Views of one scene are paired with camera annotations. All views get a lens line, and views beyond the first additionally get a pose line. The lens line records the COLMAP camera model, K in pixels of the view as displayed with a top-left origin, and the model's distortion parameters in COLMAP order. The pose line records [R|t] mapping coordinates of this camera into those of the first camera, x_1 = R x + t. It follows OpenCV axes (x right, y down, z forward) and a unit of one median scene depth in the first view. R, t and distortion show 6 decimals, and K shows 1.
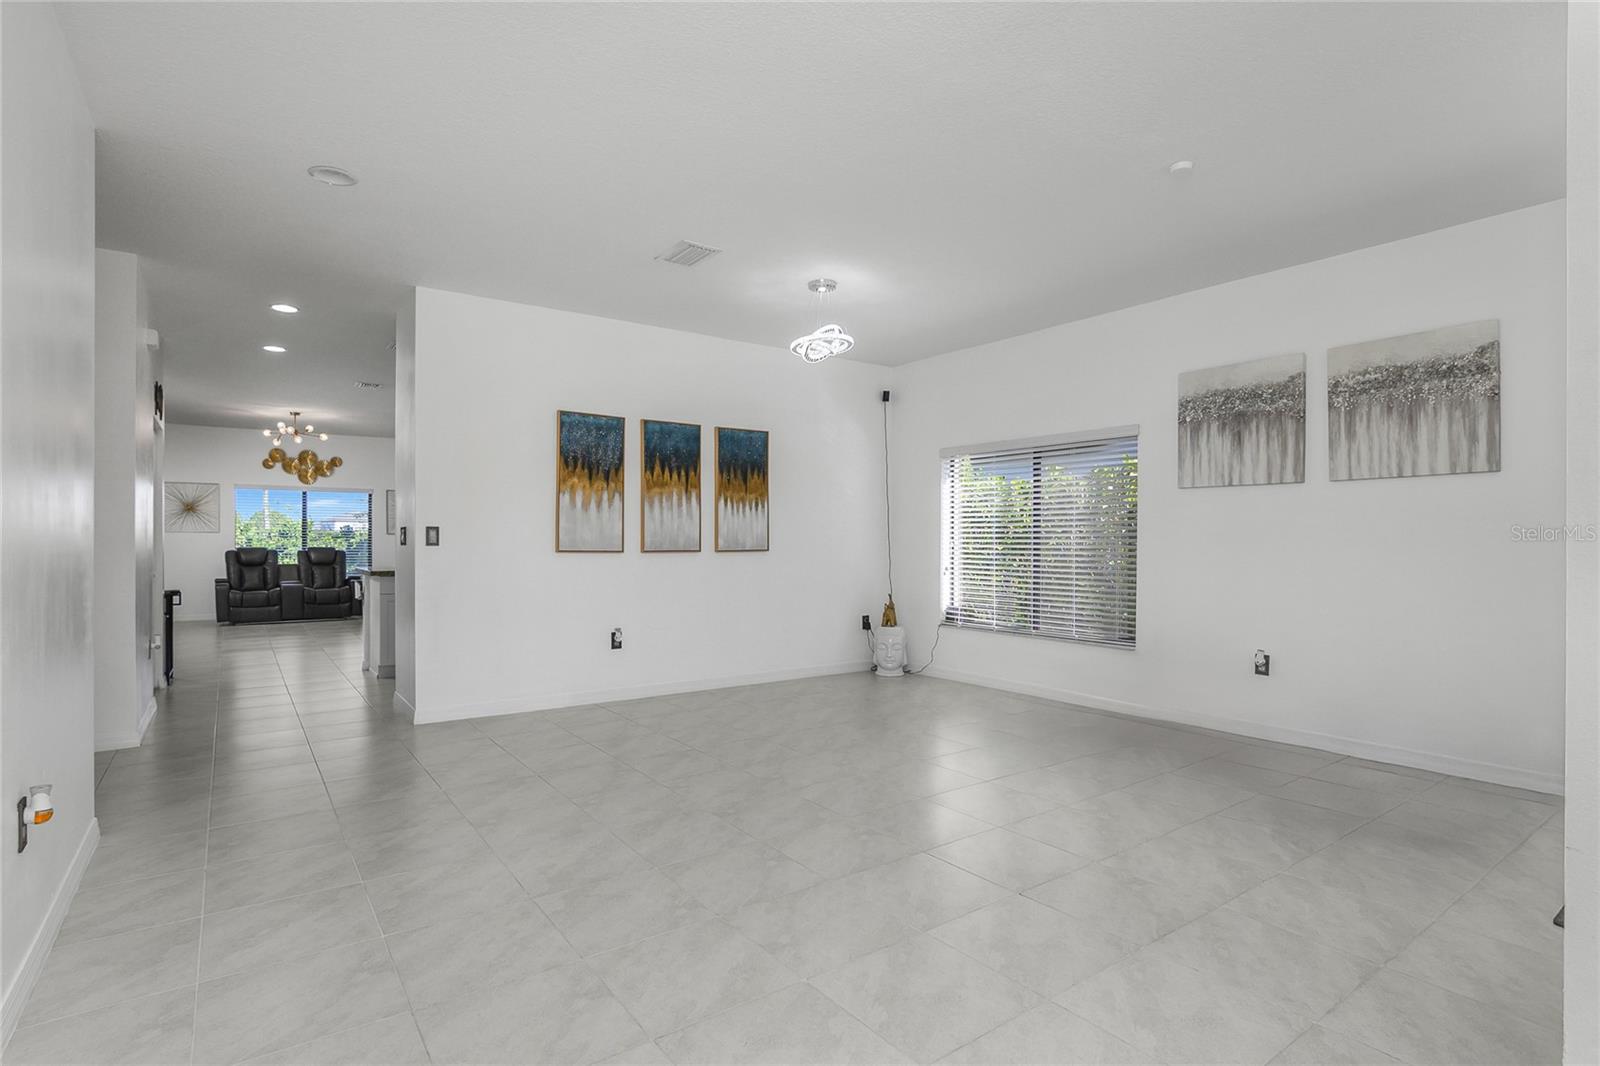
lens RADIAL K [[795.6, 0, 793.2], [0, 795.6, 538.4], [0, 0, 1]] dist [-0.018875, 0.003285]
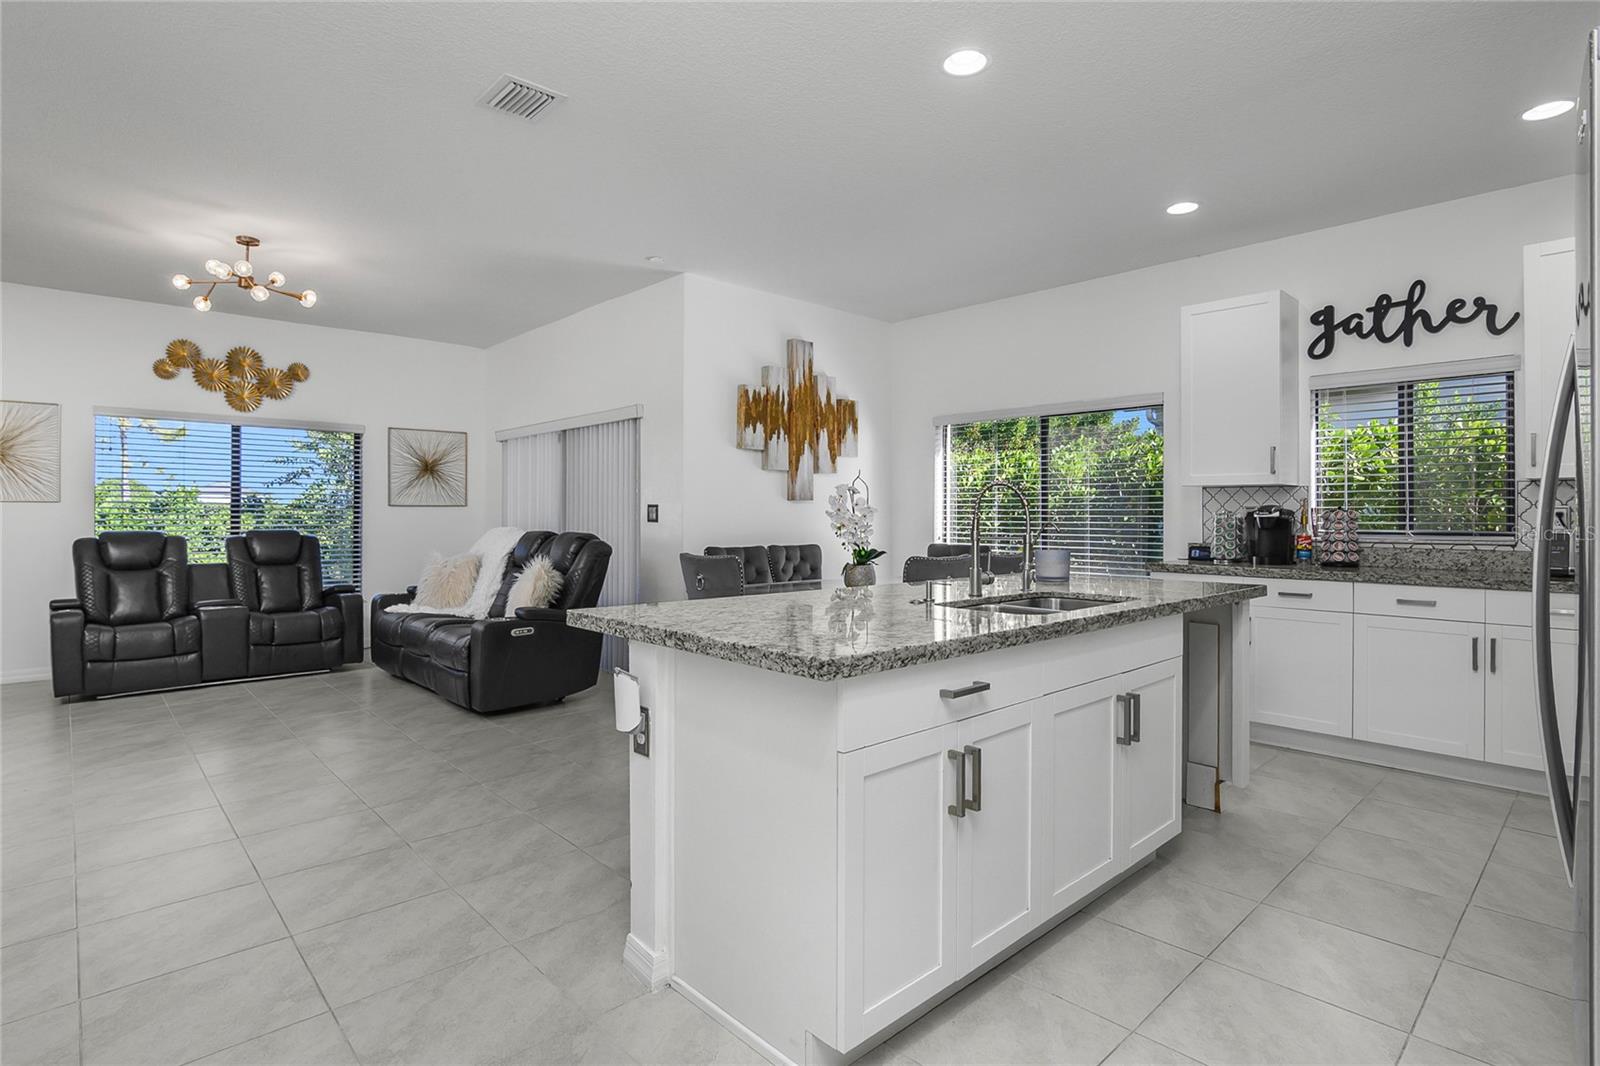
lens RADIAL K [[795.6, 0, 794.3], [0, 795.6, 510.8], [0, 0, 1]] dist [-0.018875, 0.003285]
pose [[0.991682, 0.005519, 0.128590, -0.323736], [-0.004971, 0.999977, -0.004580, -0.001653], [-0.128612, 0.003903, 0.991687, 0.438691]]
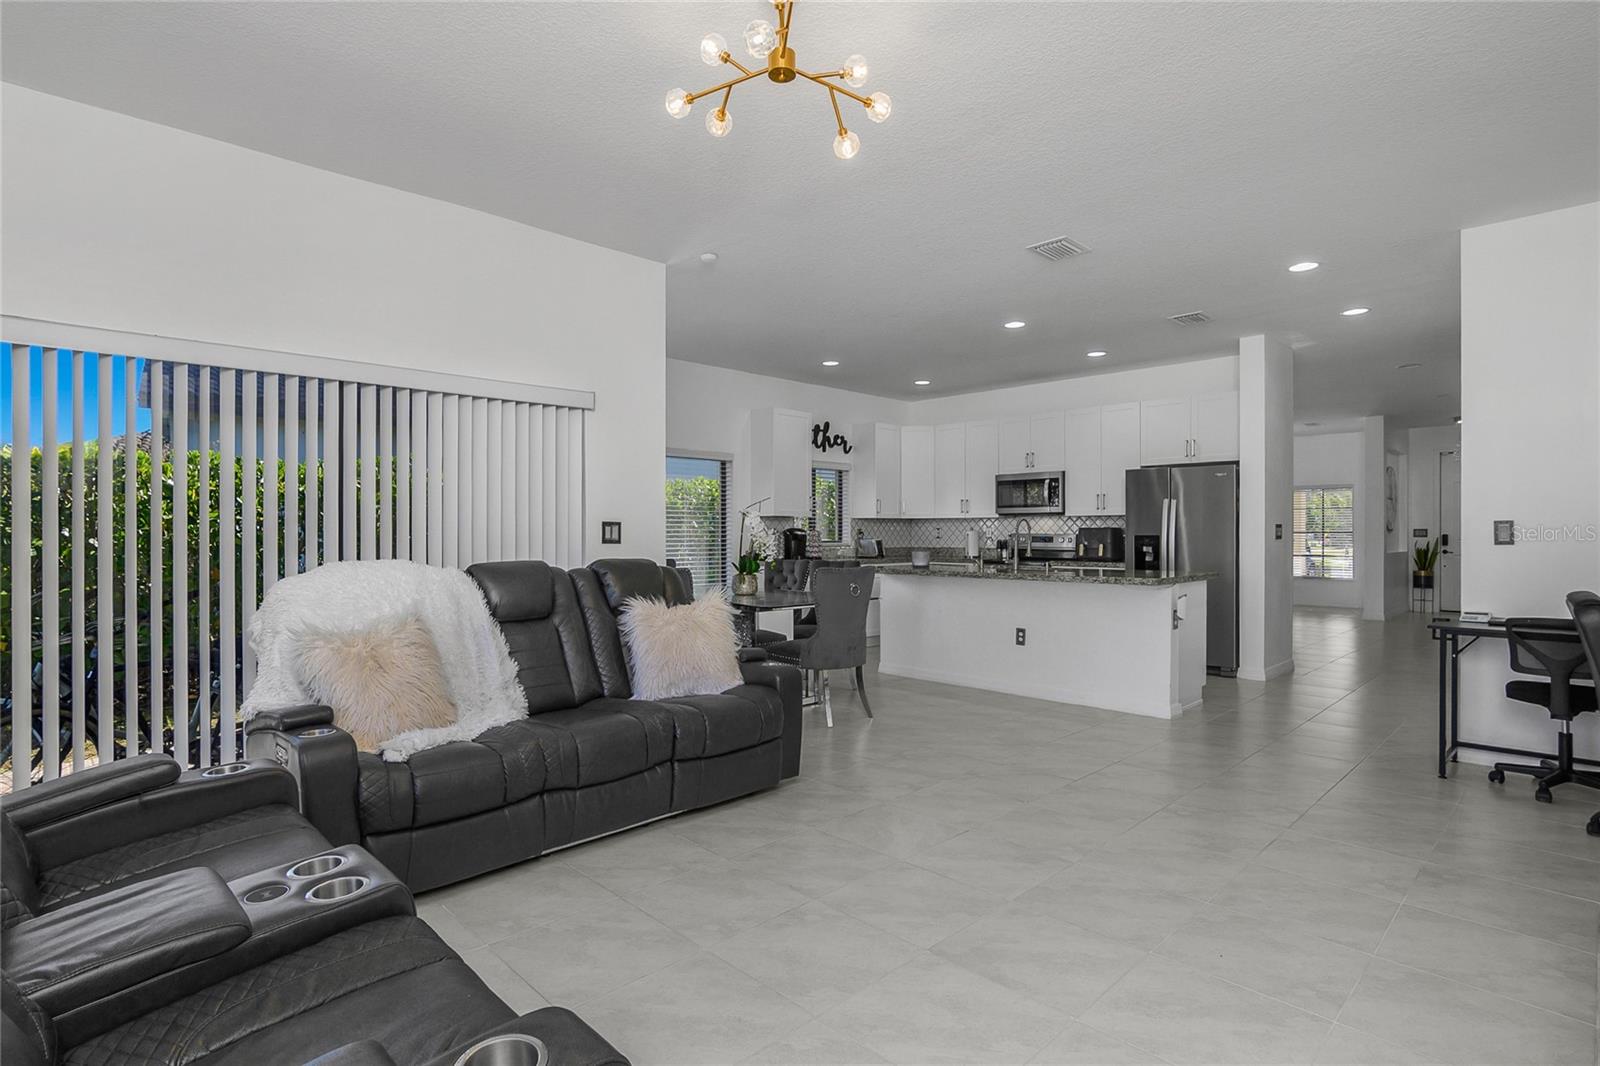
lens RADIAL K [[795.6, 0, 787.3], [0, 795.6, 532.9], [0, 0, 1]] dist [-0.018875, 0.003285]
pose [[-0.133686, 0.004026, 0.991016, -0.733211], [0.001615, 0.999991, -0.003845, -0.000072], [-0.991022, 0.001086, -0.133691, 0.882267]]
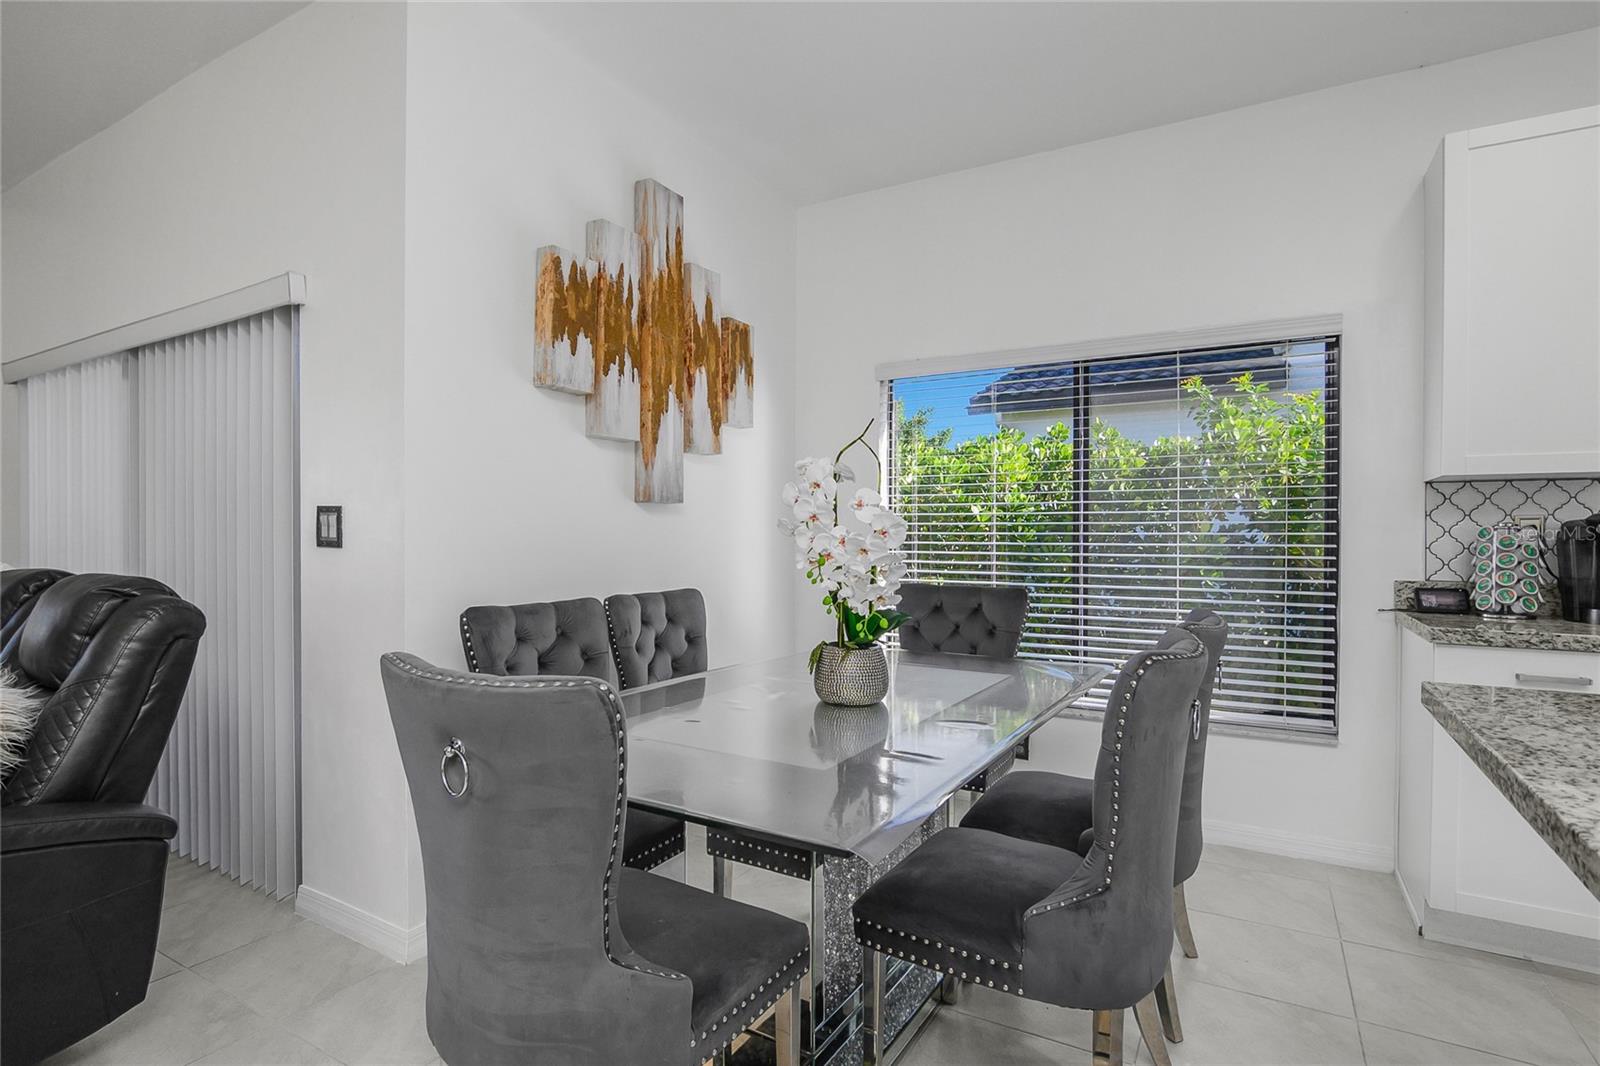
lens RADIAL K [[795.6, 0, 789.6], [0, 795.6, 545.3], [0, 0, 1]] dist [-0.018875, 0.003285]
pose [[0.914149, -0.000299, 0.405379, -0.321023], [-0.005167, 0.999910, 0.012388, -0.000162], [-0.405347, -0.013419, 0.914065, 0.686358]]
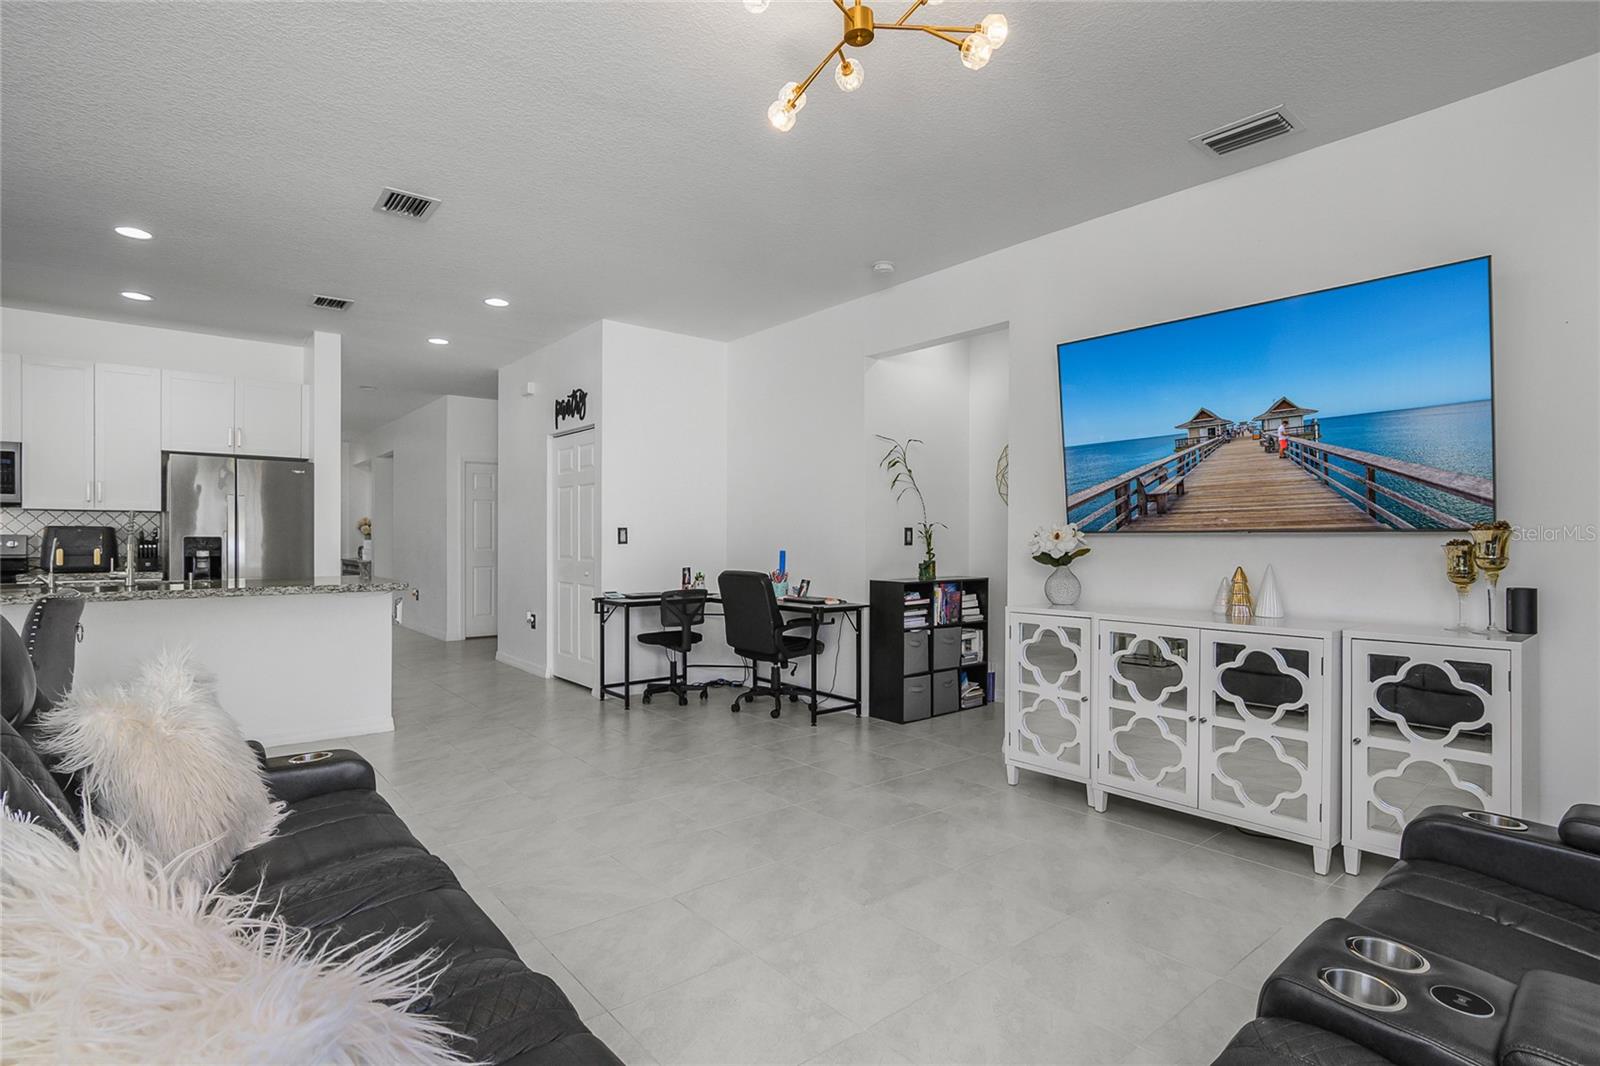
lens RADIAL K [[795.6, 0, 794.8], [0, 795.6, 539.2], [0, 0, 1]] dist [-0.018875, 0.003285]
pose [[-0.998200, -0.000038, -0.059965, -0.517697], [-0.000401, 0.999982, 0.006037, -0.001702], [0.059964, 0.006050, -0.998182, 1.038567]]
